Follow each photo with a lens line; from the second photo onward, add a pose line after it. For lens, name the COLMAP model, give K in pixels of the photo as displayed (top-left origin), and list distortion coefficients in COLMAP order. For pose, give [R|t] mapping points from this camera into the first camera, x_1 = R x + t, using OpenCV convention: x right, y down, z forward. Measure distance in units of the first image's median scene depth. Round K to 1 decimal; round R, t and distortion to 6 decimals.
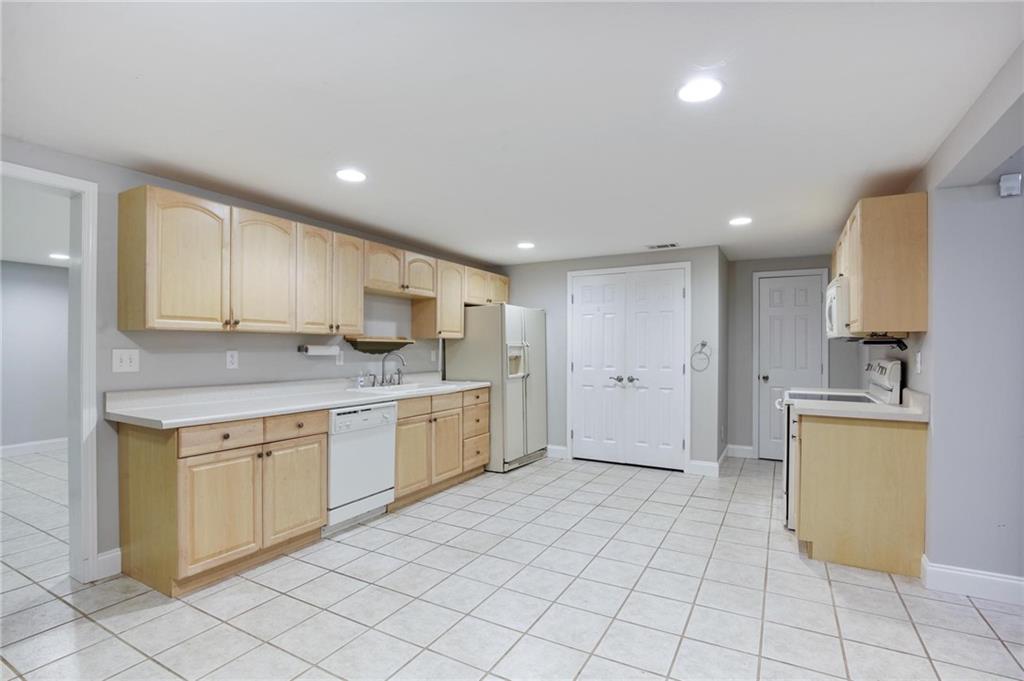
lens RADIAL K [[471.2, 0, 506.8], [0, 471.2, 345.7], [0, 0, 1]] dist [-0.035319, 0.005685]
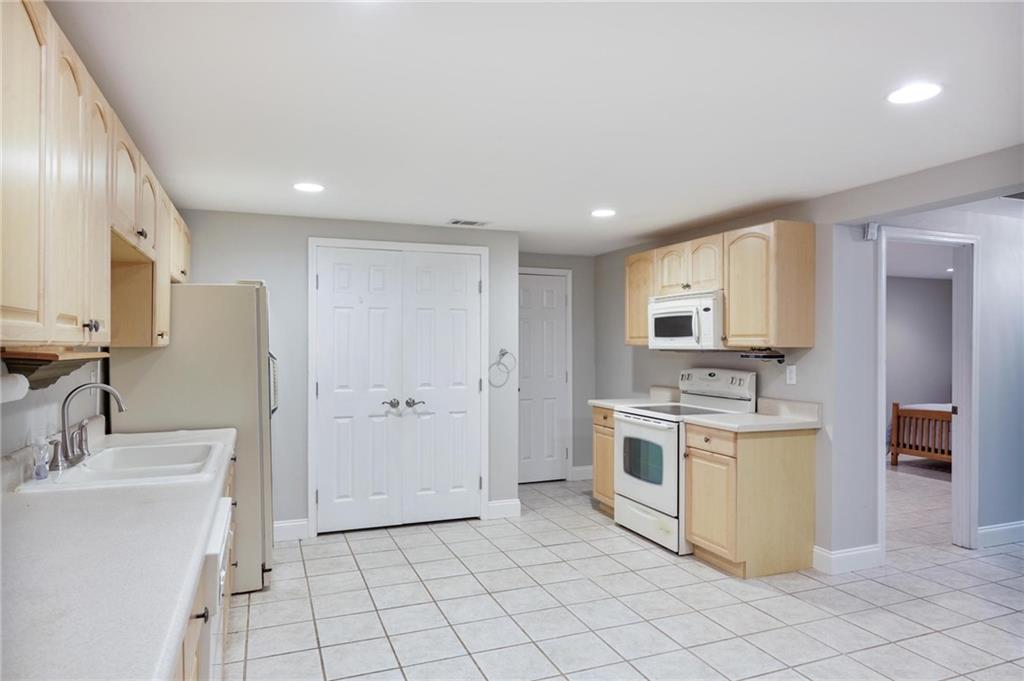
lens RADIAL K [[620.8, 0, 513.8], [0, 620.8, 342.8], [0, 0, 1]] dist [-0.005858, -0.000122]
pose [[0.641352, 0.001618, 0.767245, -0.388103], [-0.002867, 0.999996, 0.000288, -0.021481], [-0.767241, -0.002385, 0.641354, 0.315370]]
